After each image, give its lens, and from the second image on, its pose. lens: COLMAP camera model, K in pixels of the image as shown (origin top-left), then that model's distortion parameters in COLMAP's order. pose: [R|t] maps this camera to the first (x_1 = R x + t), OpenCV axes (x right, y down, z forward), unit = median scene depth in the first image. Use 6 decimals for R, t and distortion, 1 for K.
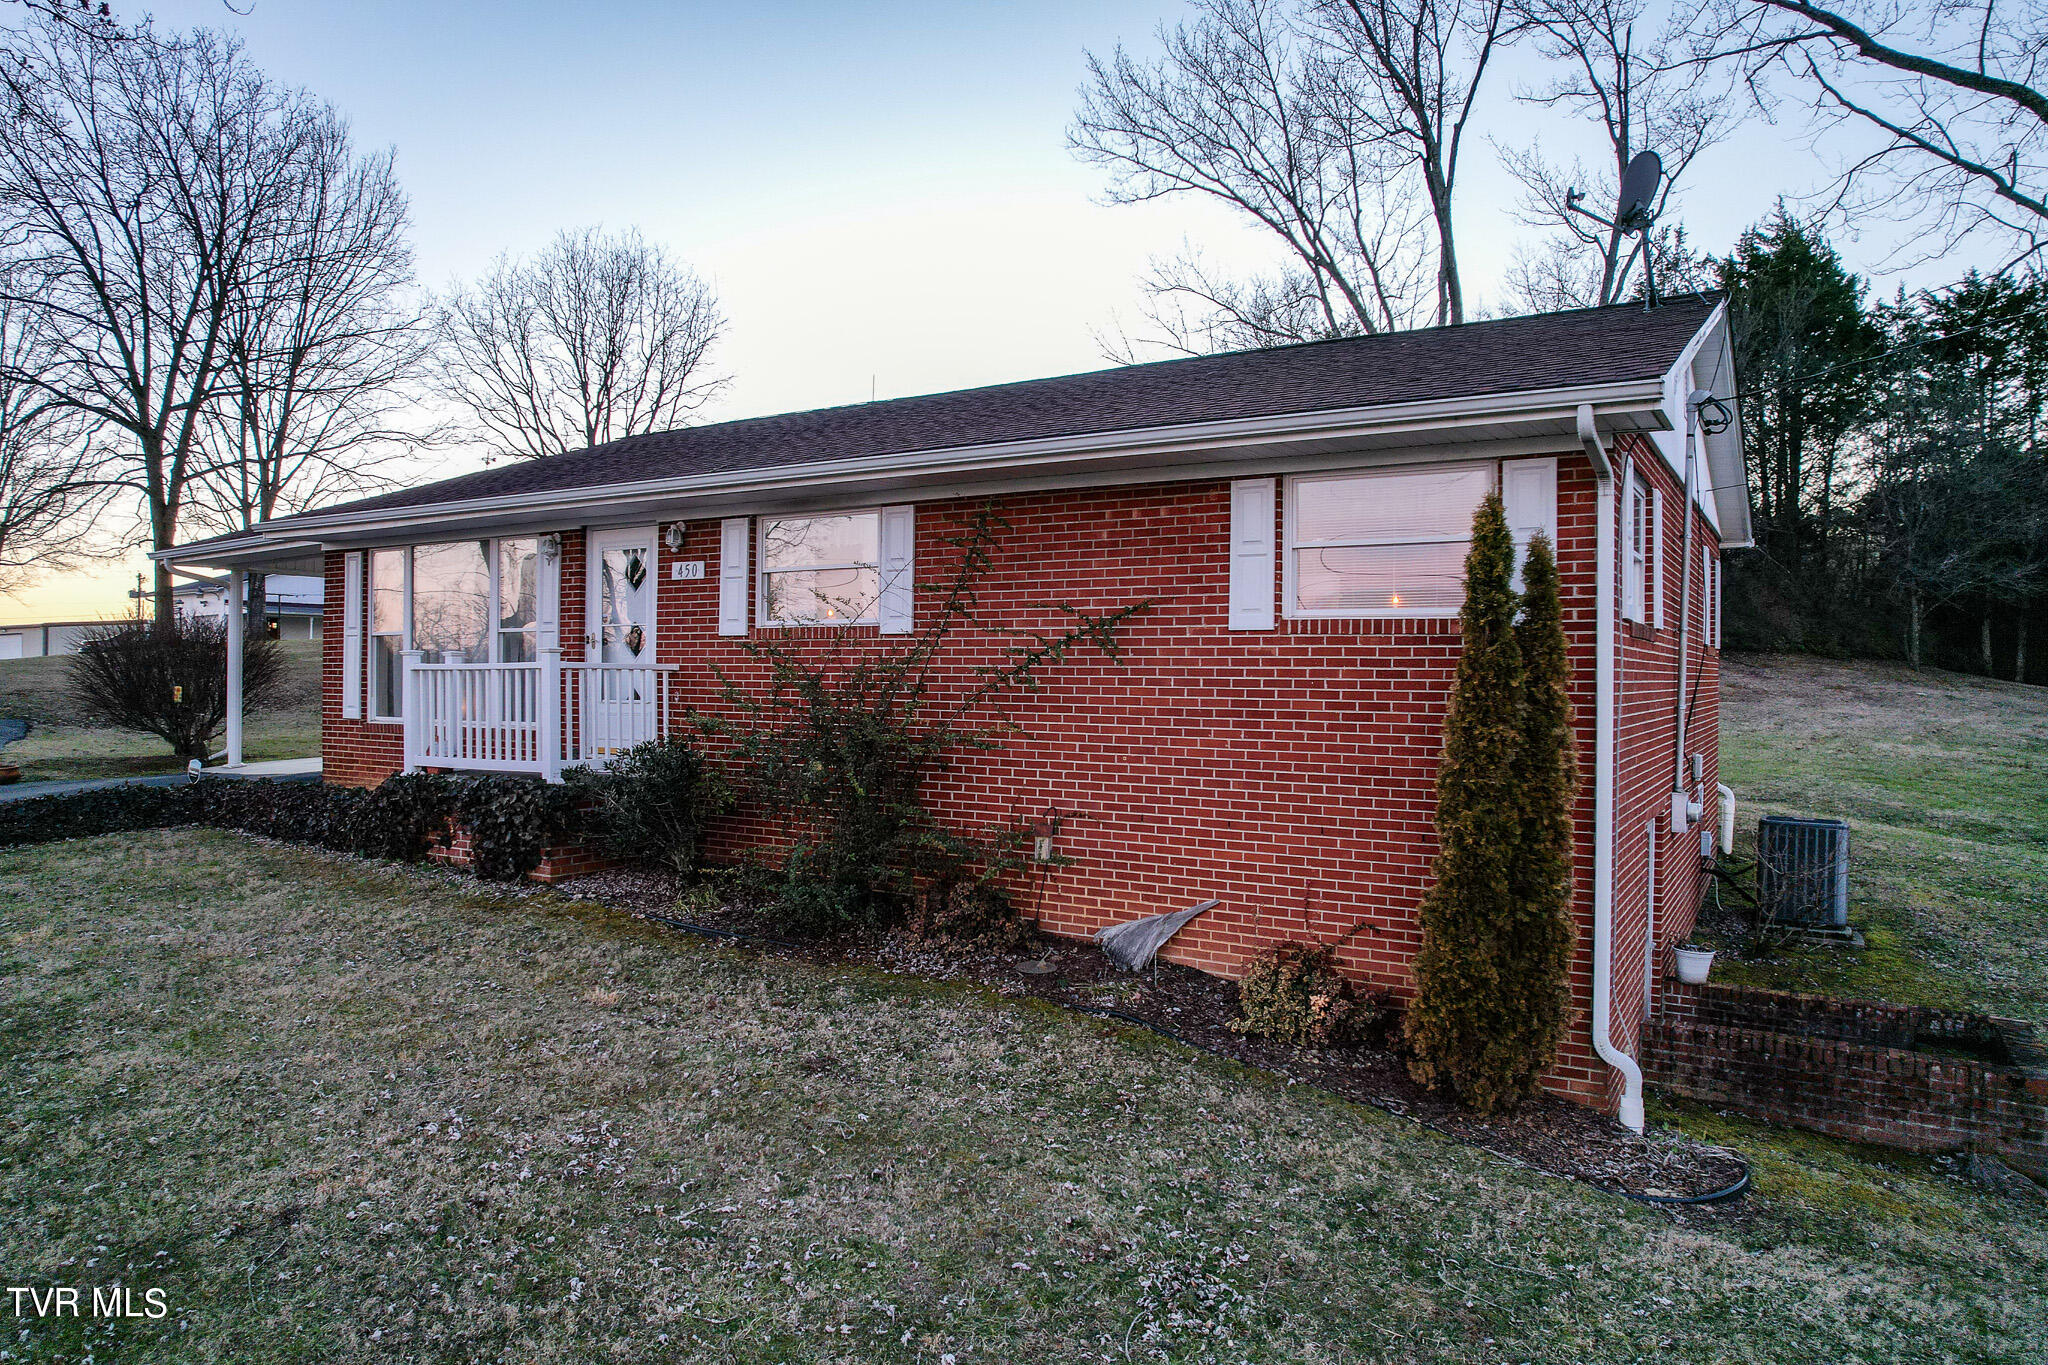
lens RADIAL K [[1291.8, 0, 1024.0], [0, 1291.8, 682.5], [0, 0, 1]] dist [-0.067354, 0.052616]
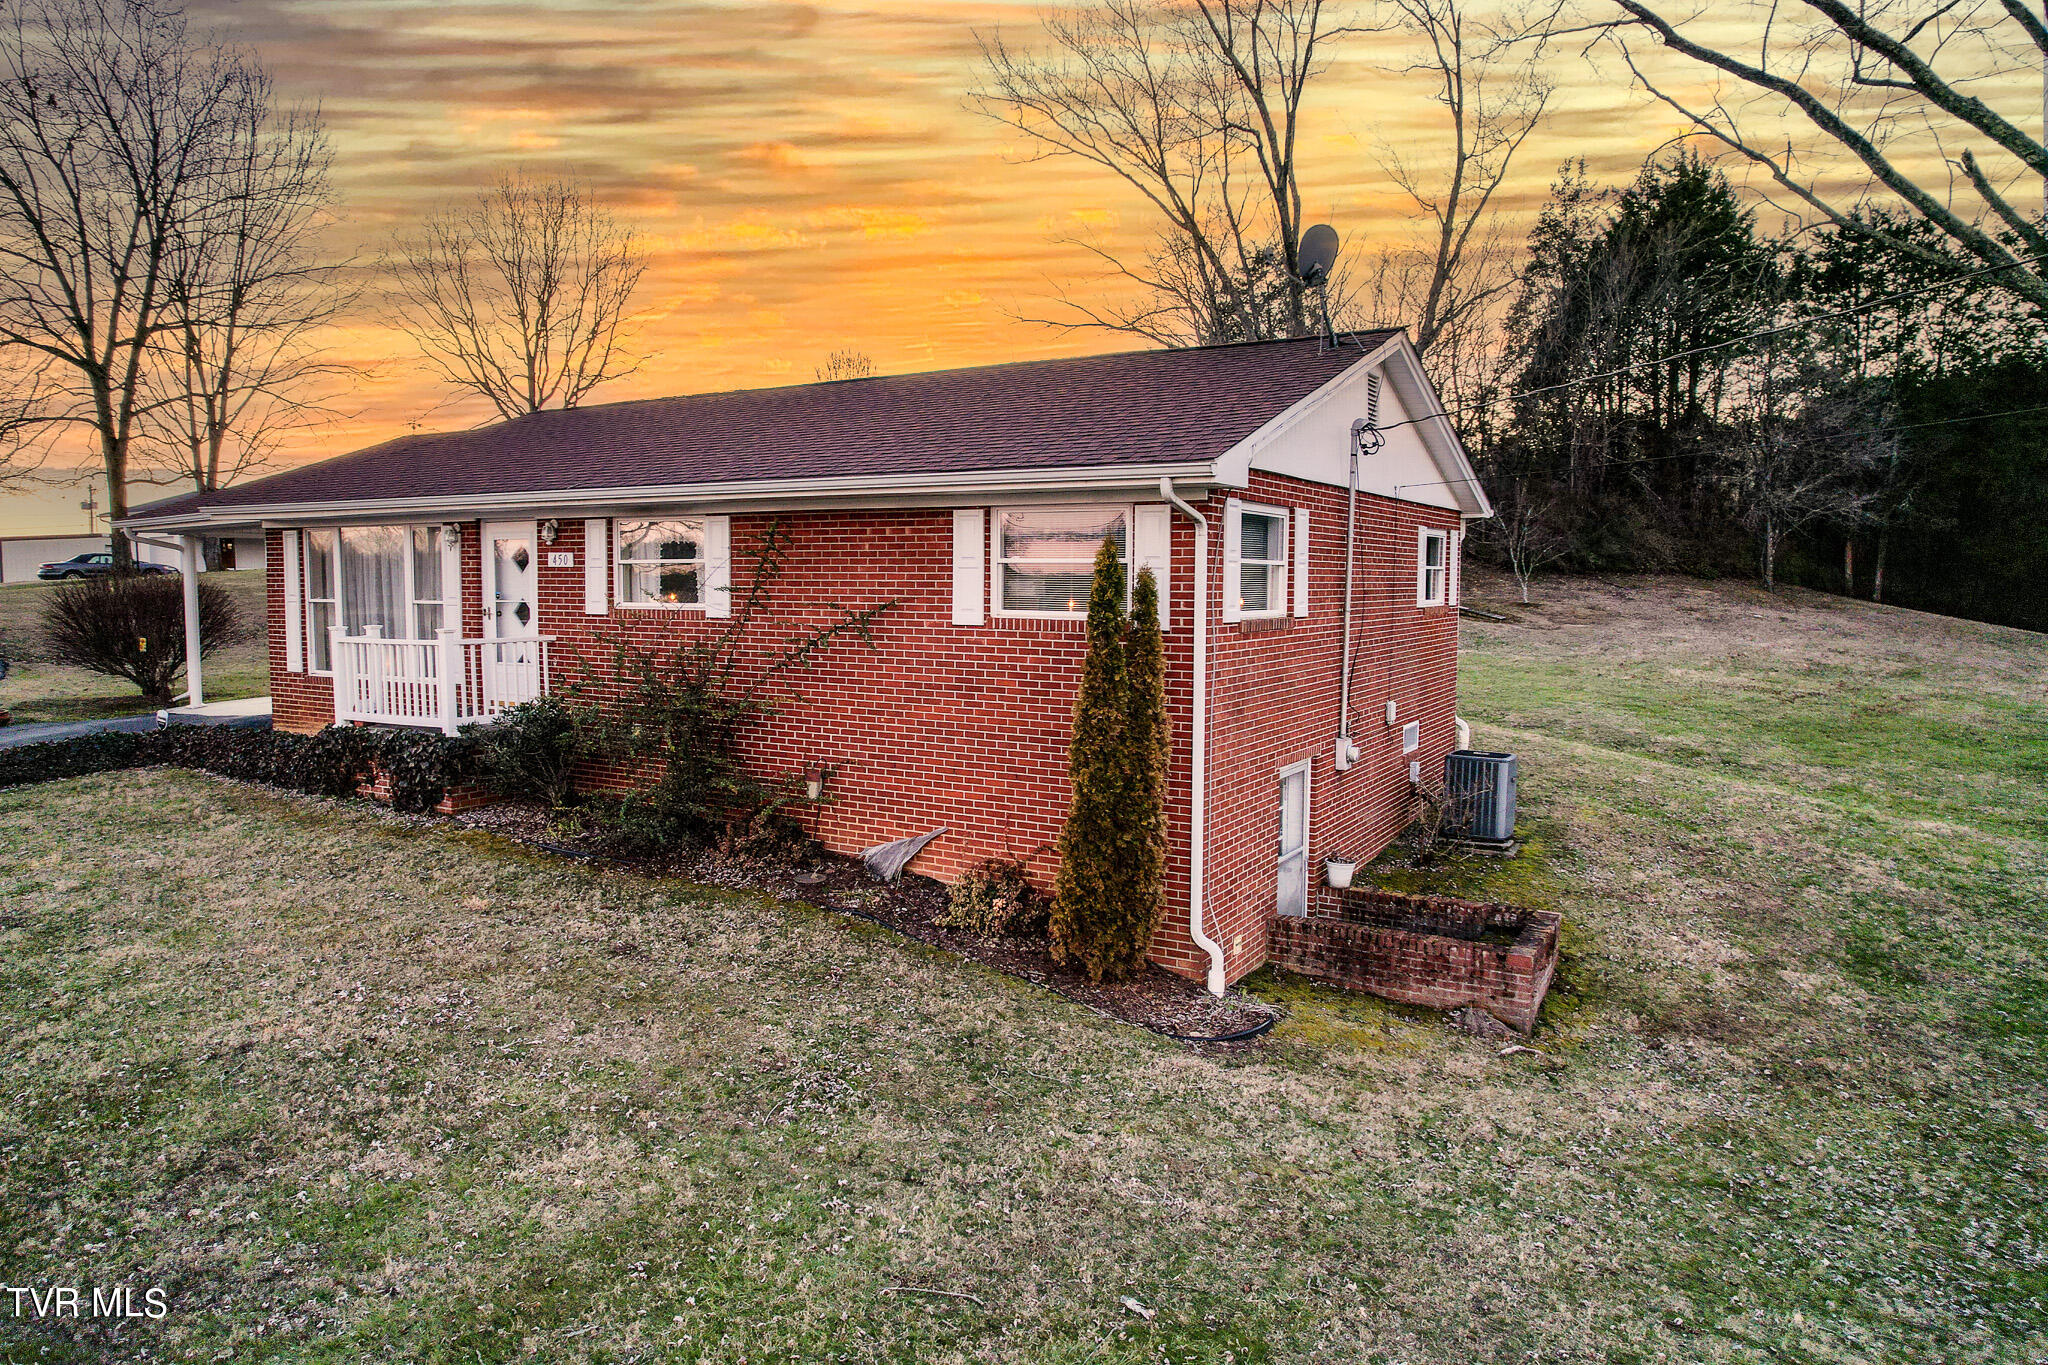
lens RADIAL K [[1291.8, 0, 1024.0], [0, 1291.8, 682.5], [0, 0, 1]] dist [-0.067354, 0.052616]
pose [[0.999743, -0.005483, 0.022017, 0.196920], [0.003753, 0.996958, 0.077846, -0.081321], [-0.022377, -0.077743, 0.996722, -0.307520]]
